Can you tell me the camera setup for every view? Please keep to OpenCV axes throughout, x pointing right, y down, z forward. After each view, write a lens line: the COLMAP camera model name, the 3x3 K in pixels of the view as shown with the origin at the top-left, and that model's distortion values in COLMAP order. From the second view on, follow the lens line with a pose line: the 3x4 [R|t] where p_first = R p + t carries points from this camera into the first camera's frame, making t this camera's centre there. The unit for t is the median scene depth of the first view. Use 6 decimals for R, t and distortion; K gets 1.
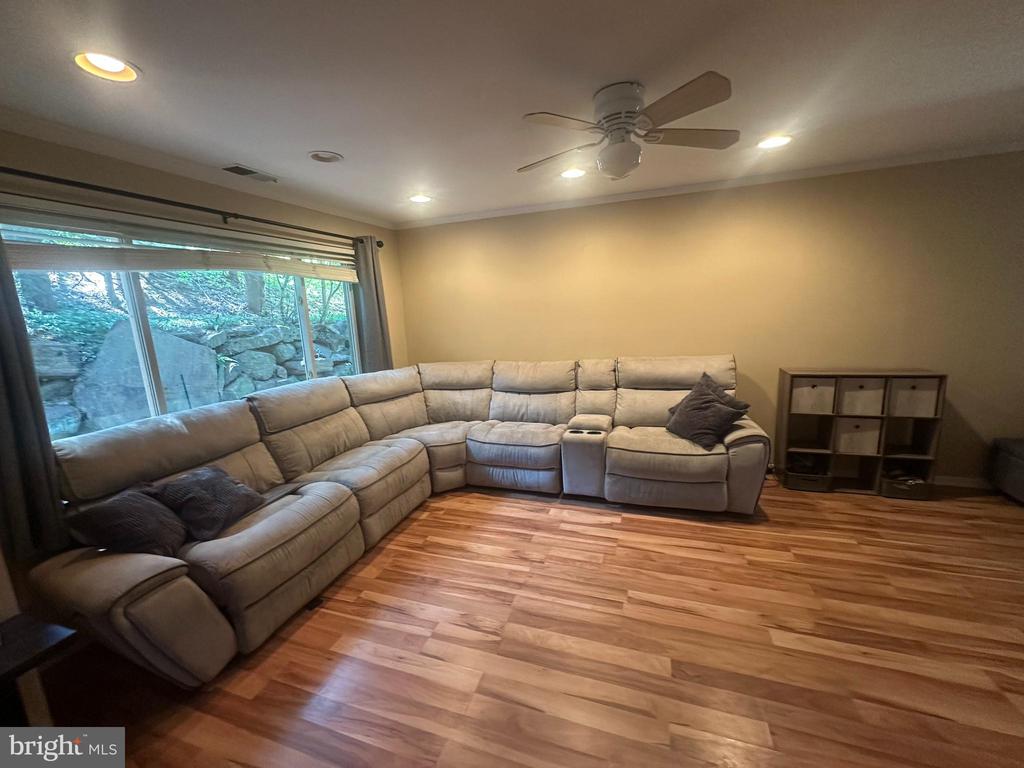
lens RADIAL K [[410.5, 0, 511.2], [0, 410.5, 379.6], [0, 0, 1]] dist [0.000631, -0.000209]
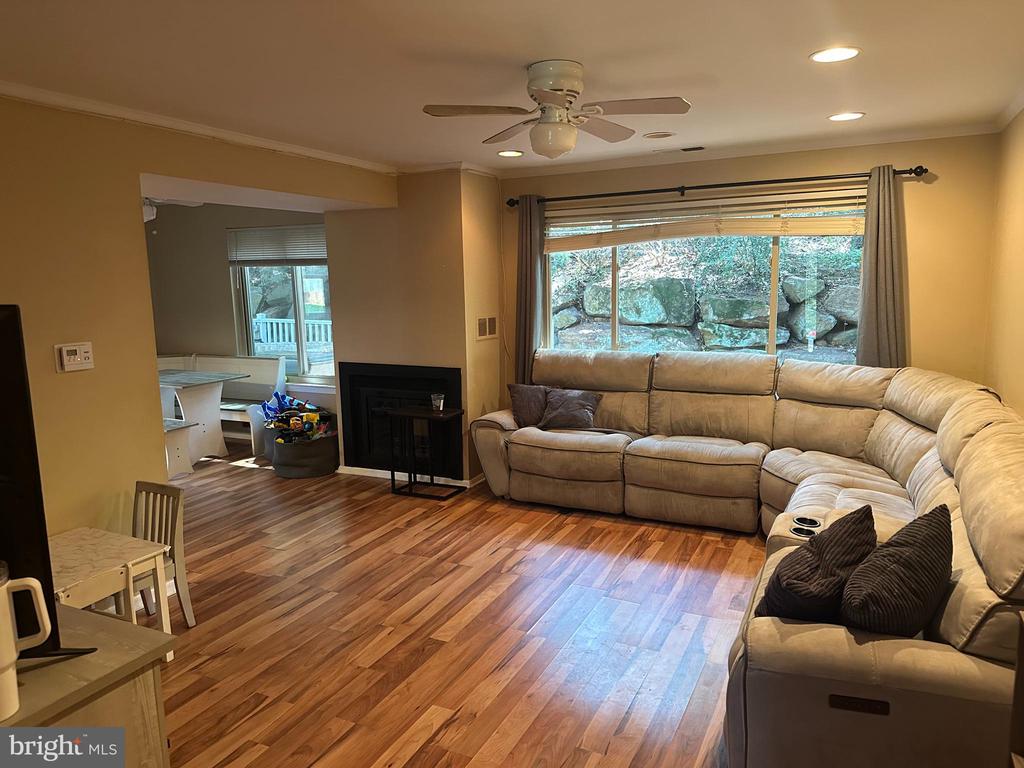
lens RADIAL K [[712.4, 0, 512.1], [0, 712.4, 383.9], [0, 0, 1]] dist [0.008337, 0.000016]
pose [[-0.130429, 0.196424, -0.971805, 1.439234], [-0.146852, 0.965540, 0.214867, -0.256830], [0.980522, 0.170736, -0.097089, 0.888327]]
